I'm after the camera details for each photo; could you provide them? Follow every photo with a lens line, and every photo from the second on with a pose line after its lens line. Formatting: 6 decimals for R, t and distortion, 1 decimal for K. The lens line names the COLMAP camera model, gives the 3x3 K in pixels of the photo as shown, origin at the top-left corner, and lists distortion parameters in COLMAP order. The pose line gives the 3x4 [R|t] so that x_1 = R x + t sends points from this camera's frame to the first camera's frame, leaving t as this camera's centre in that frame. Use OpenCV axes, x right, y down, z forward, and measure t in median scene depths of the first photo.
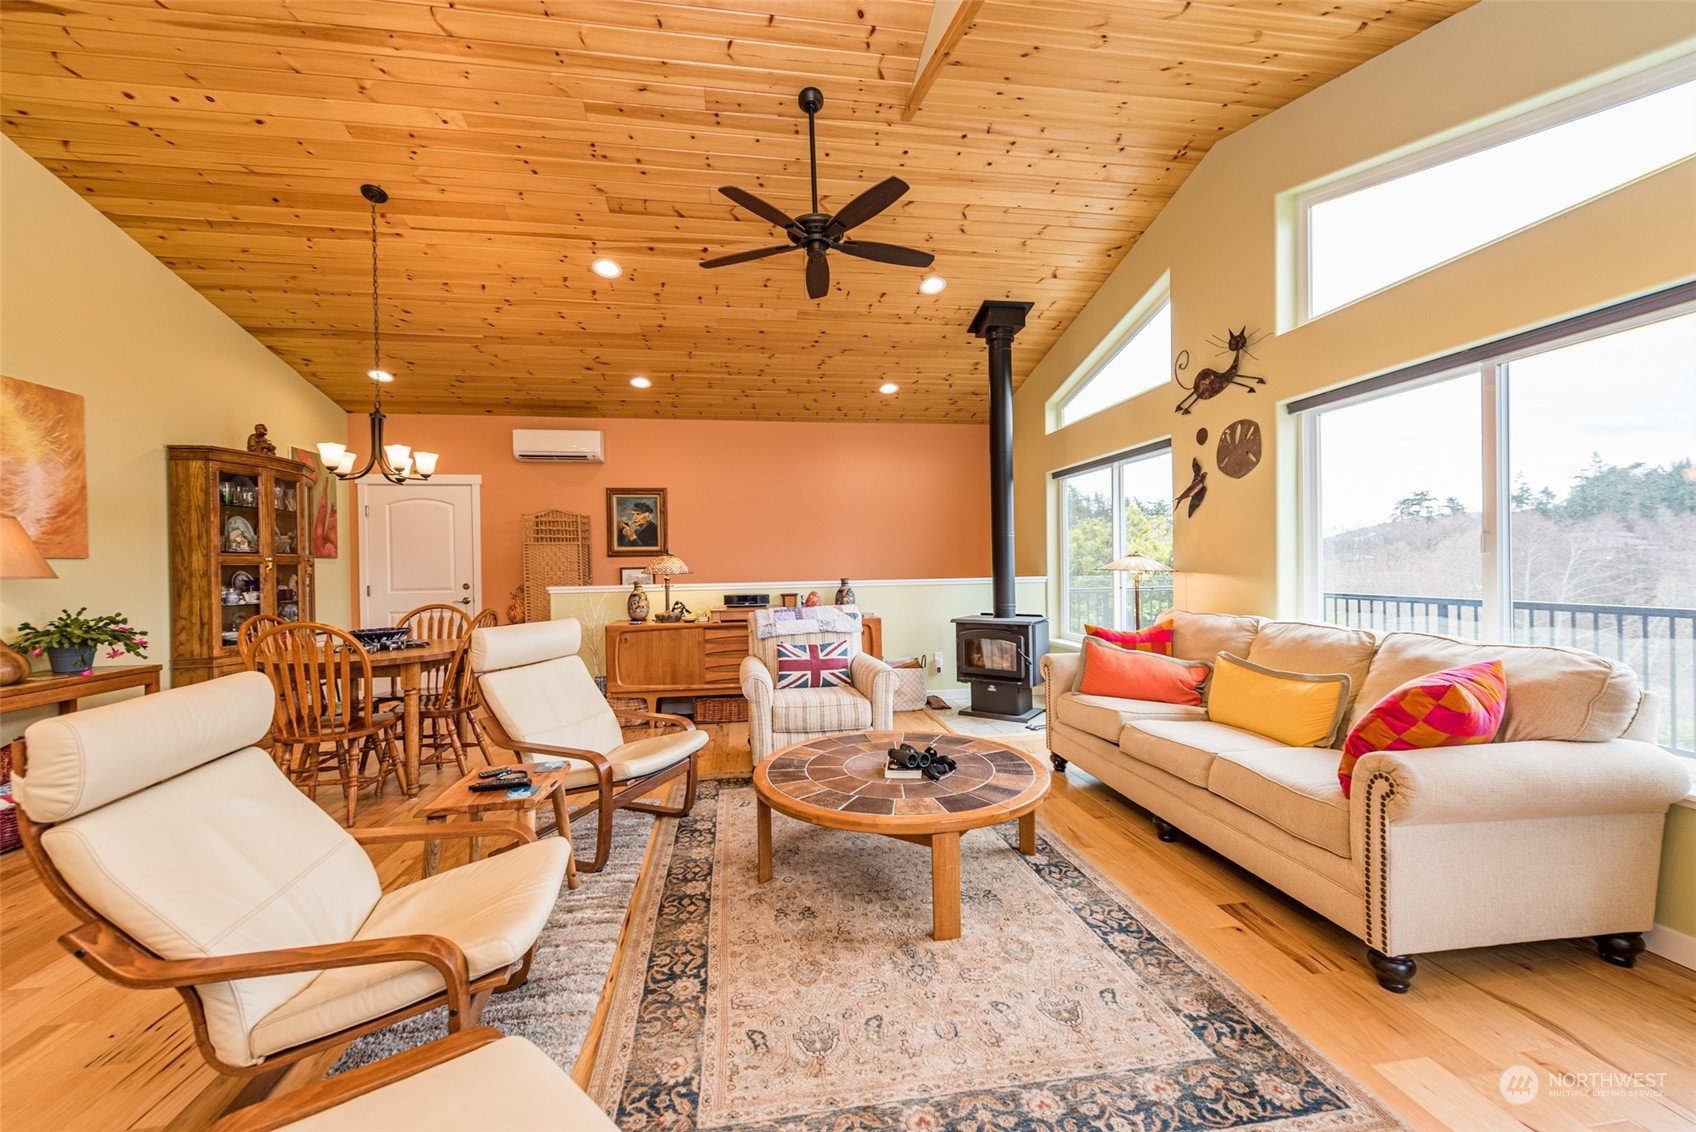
lens RADIAL K [[674.0, 0, 843.9], [0, 674.0, 565.2], [0, 0, 1]] dist [0.008830, -0.000342]
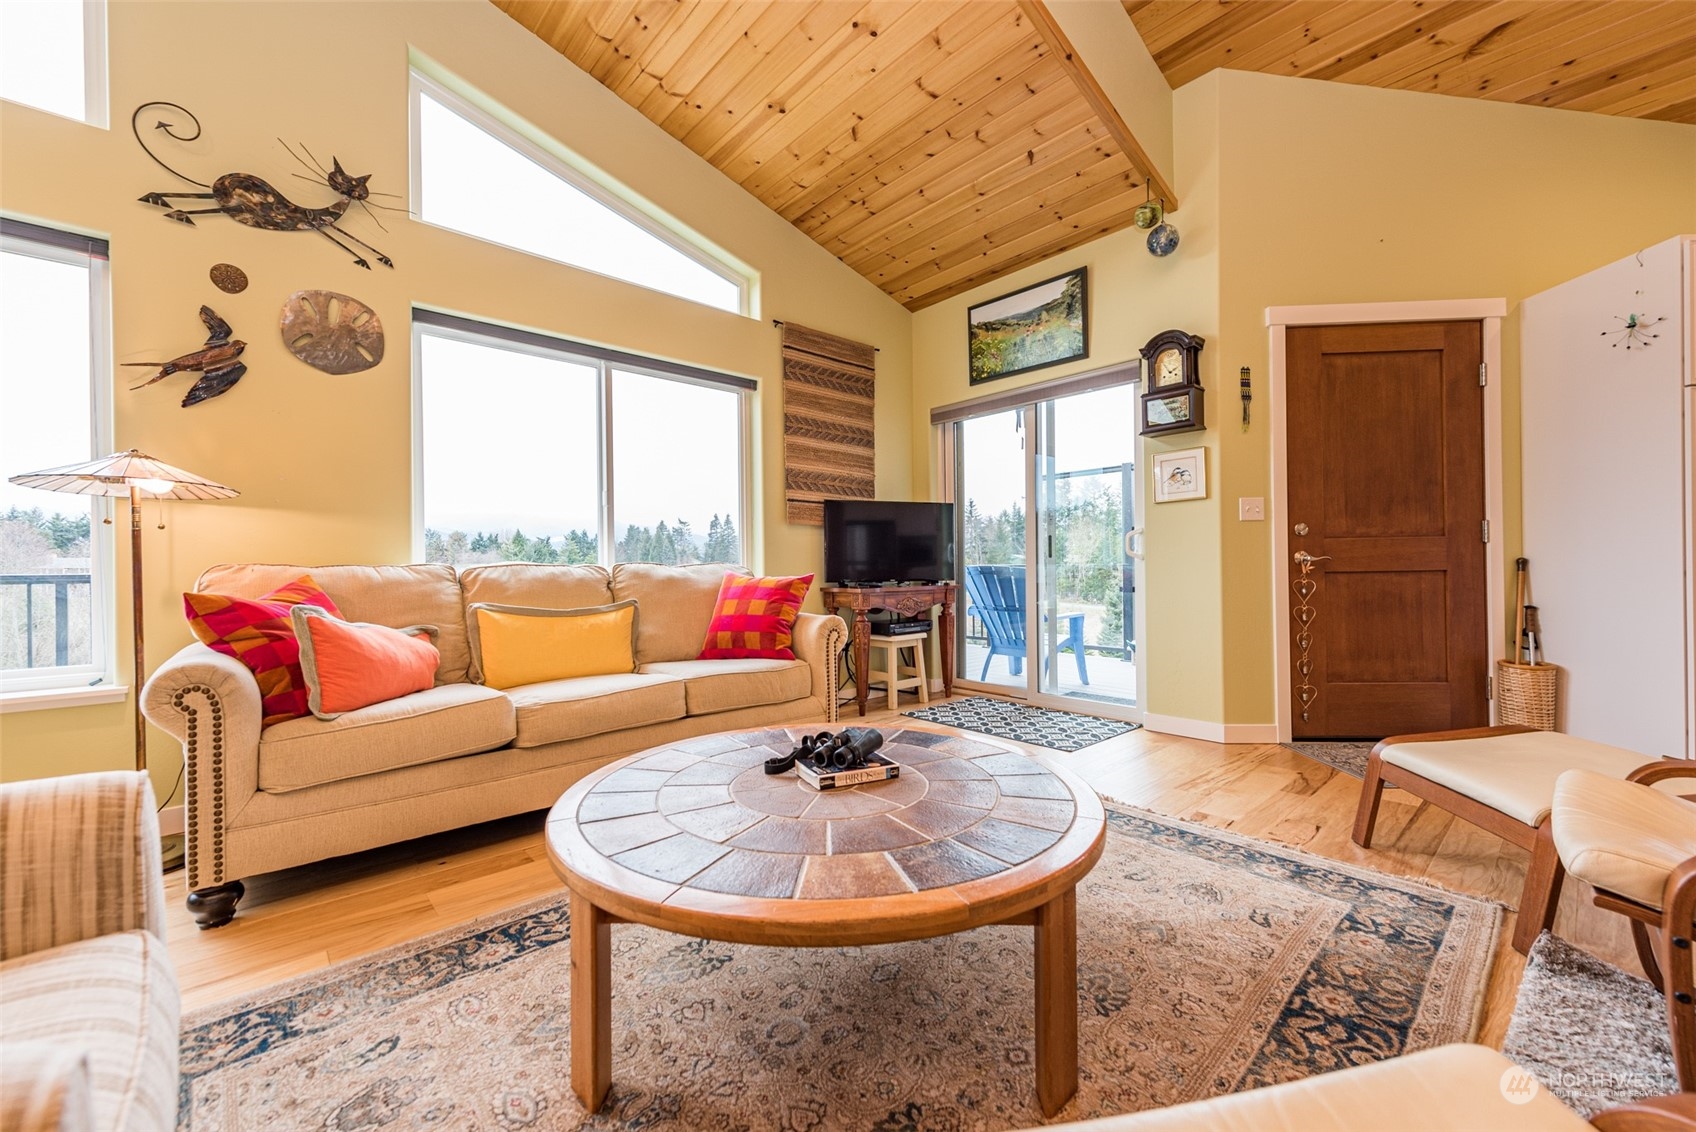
lens RADIAL K [[674.0, 0, 843.9], [0, 674.0, 565.2], [0, 0, 1]] dist [0.008830, -0.000342]
pose [[-0.550106, 0.023406, 0.834766, -0.297820], [0.022150, 0.999664, -0.013433, 0.092865], [-0.834801, 0.011101, -0.550440, 0.970823]]
